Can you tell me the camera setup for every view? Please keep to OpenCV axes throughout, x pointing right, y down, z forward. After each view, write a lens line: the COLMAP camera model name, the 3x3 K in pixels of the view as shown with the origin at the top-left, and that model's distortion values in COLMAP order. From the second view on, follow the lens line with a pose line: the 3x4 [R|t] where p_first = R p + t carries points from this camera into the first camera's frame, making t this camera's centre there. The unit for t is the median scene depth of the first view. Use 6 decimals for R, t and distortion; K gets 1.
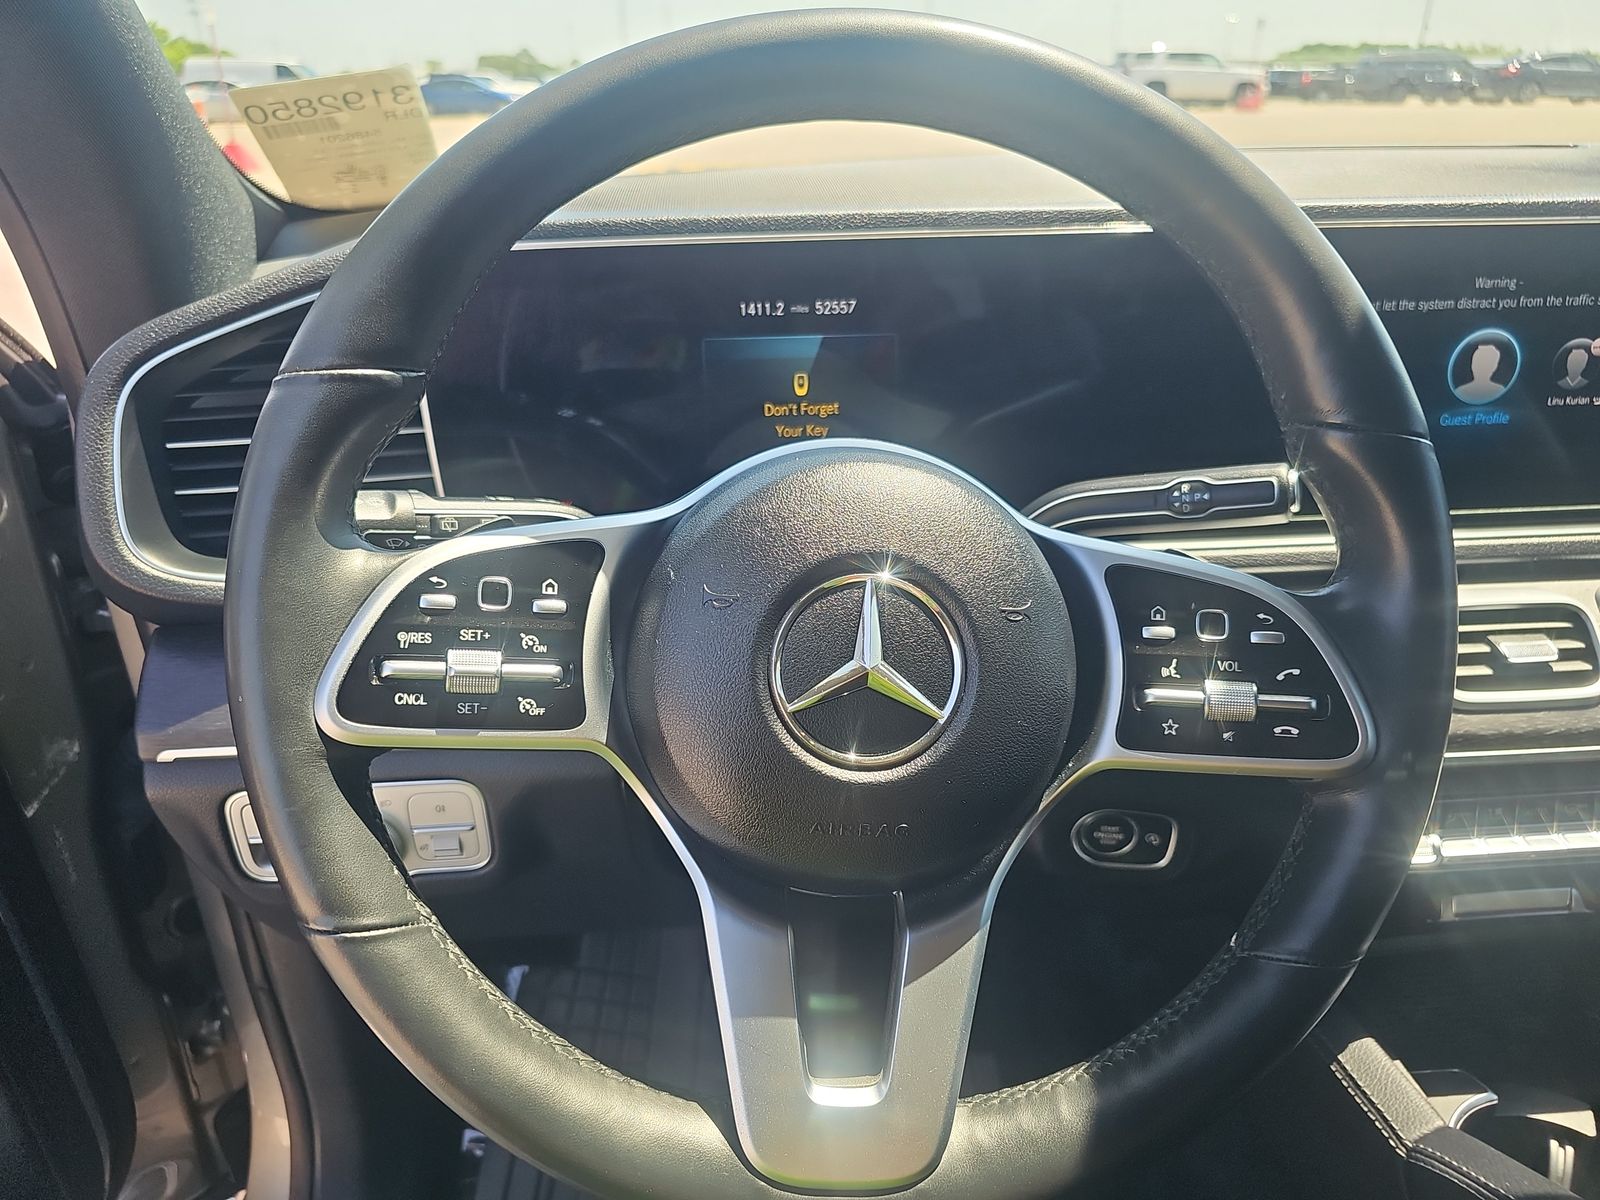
lens RADIAL K [[1080.7, 0, 800.5], [0, 1080.7, 629.0], [0, 0, 1]] dist [-0.006823, -0.000457]
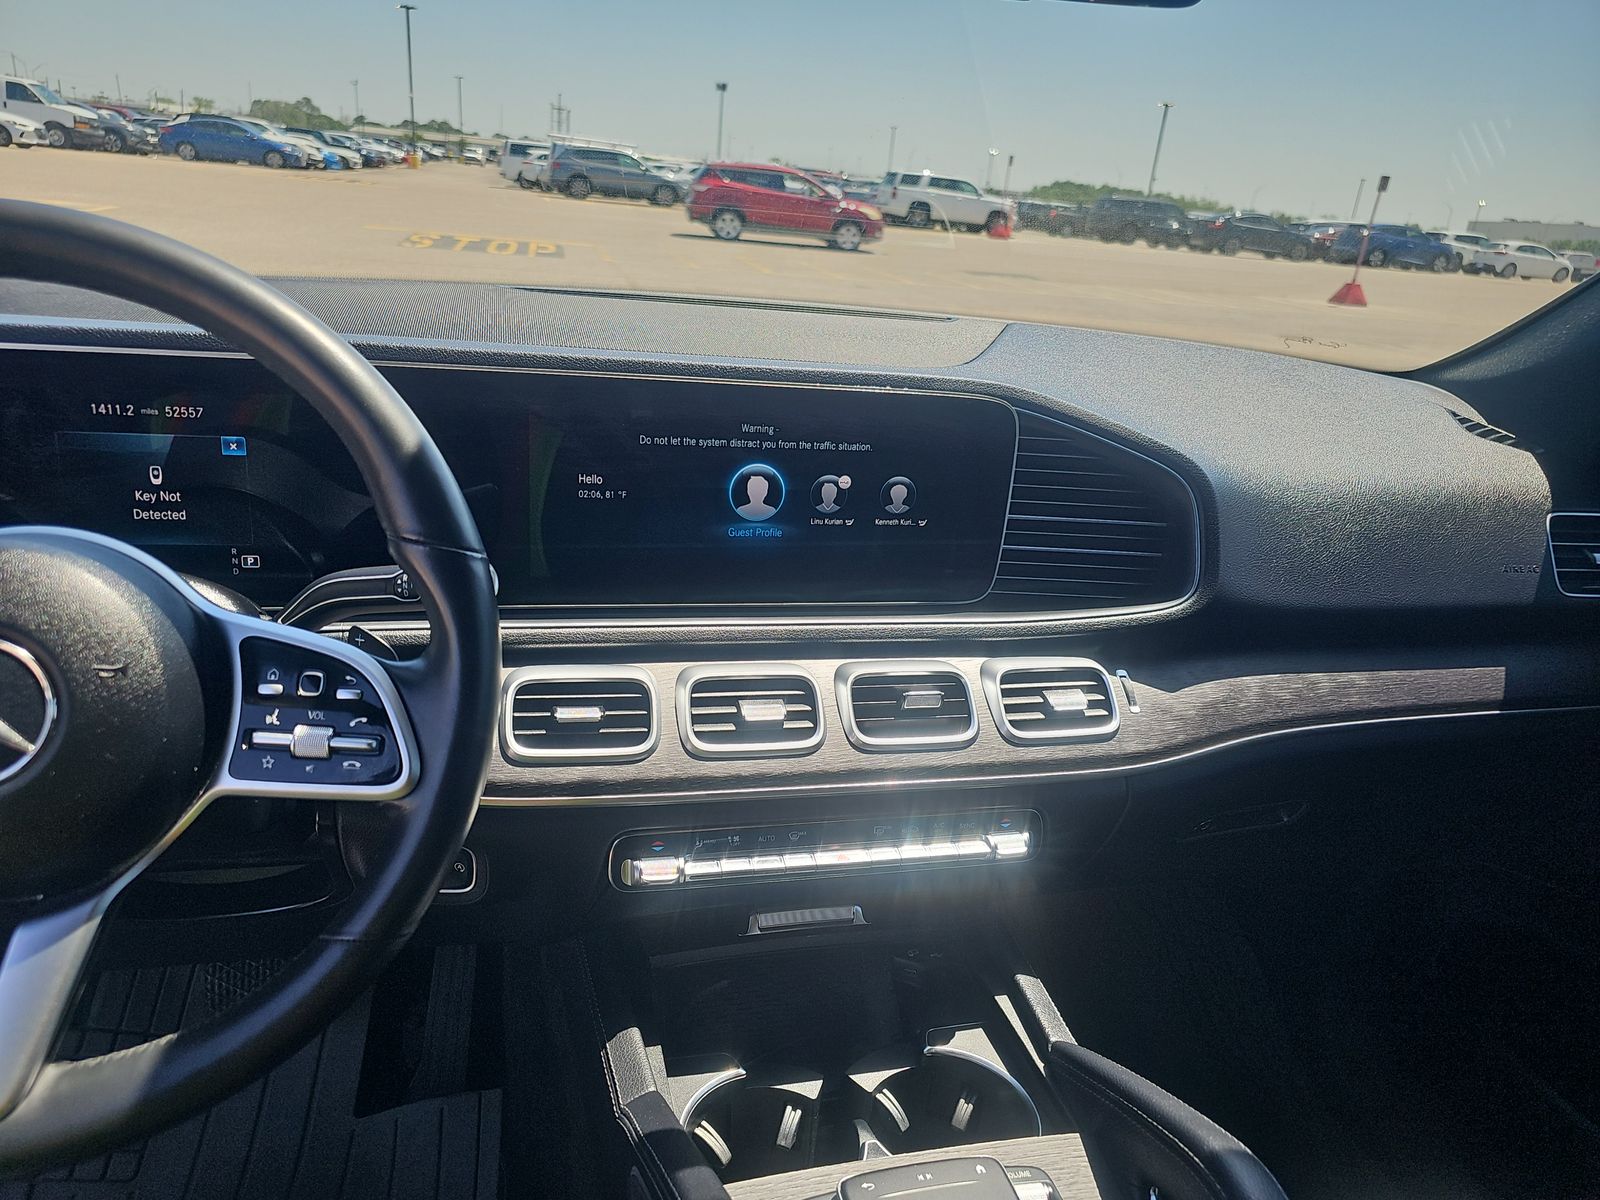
lens RADIAL K [[1054.7, 0, 798.7], [0, 1054.7, 642.7], [0, 0, 1]] dist [0.038826, -0.032189]
pose [[0.980848, 0.026385, 0.192980, 0.457370], [-0.015673, 0.998261, -0.056825, 0.006682], [-0.194144, 0.052712, 0.979556, -0.241848]]
